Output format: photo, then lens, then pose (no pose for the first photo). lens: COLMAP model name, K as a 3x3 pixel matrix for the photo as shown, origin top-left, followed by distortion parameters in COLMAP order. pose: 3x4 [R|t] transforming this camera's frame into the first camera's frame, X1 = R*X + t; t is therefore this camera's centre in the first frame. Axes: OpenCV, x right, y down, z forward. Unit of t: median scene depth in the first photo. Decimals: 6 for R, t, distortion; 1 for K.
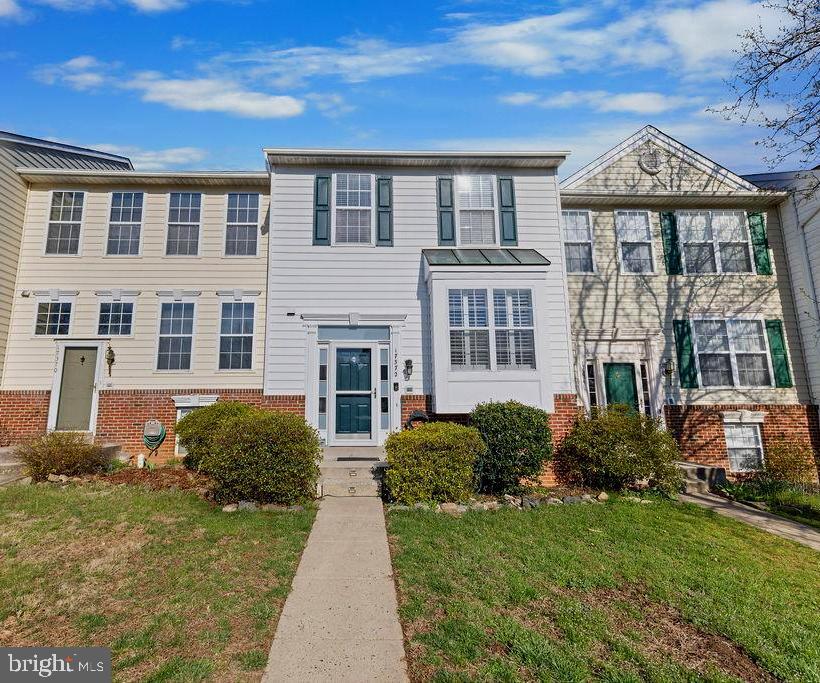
lens RADIAL K [[437.9, 0, 377.7], [0, 437.9, 342.5], [0, 0, 1]] dist [0.004068, 0.003714]
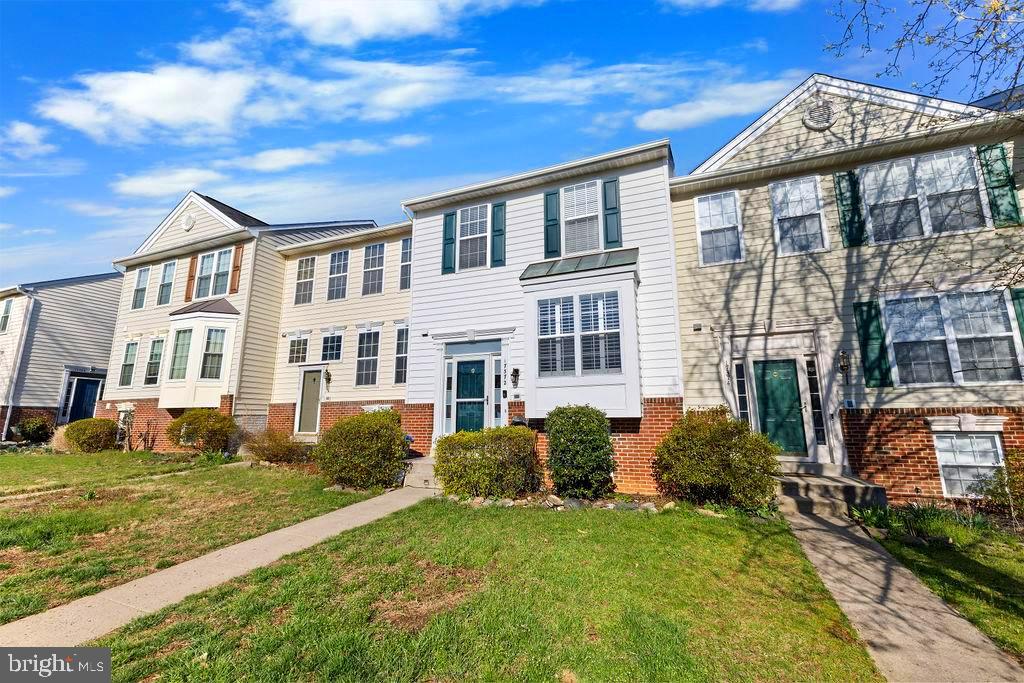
lens RADIAL K [[440.1, 0, 511.5], [0, 440.1, 340.7], [0, 0, 1]] dist [0.004431, -0.000544]
pose [[0.911574, -0.074095, -0.404404, 0.439691], [0.062518, 0.997169, -0.041778, 0.013243], [0.406355, 0.012801, 0.913626, 0.004025]]
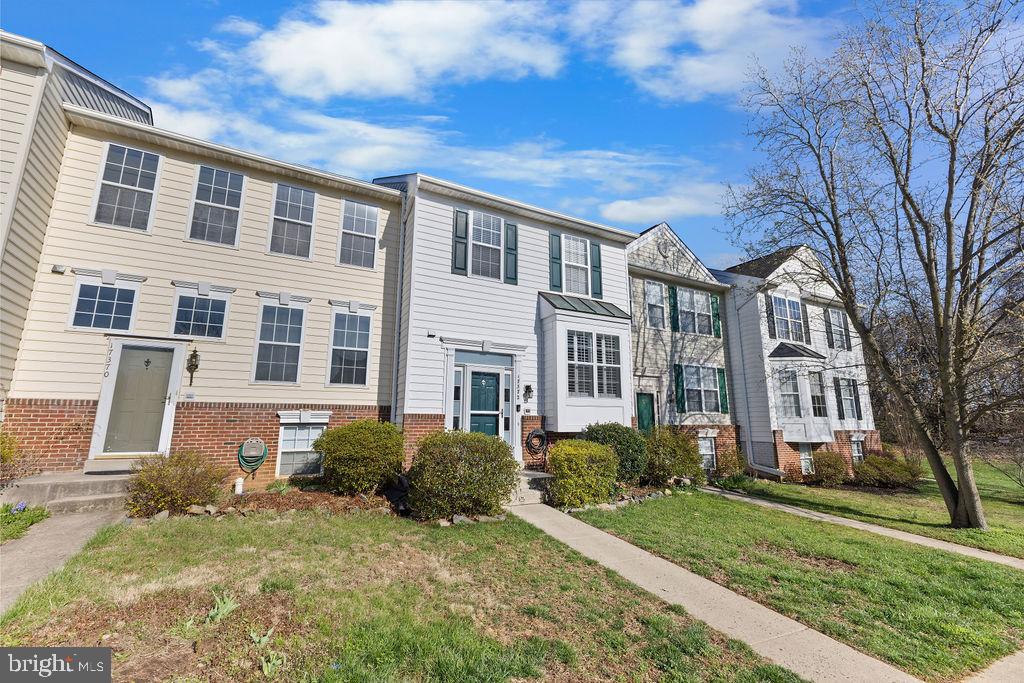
lens RADIAL K [[440.1, 0, 510.1], [0, 440.1, 339.8], [0, 0, 1]] dist [0.004431, -0.000544]
pose [[0.888284, 0.093823, 0.449610, -0.447220], [-0.081058, 0.995572, -0.047608, -0.018303], [-0.452086, 0.005845, 0.891955, -0.020380]]
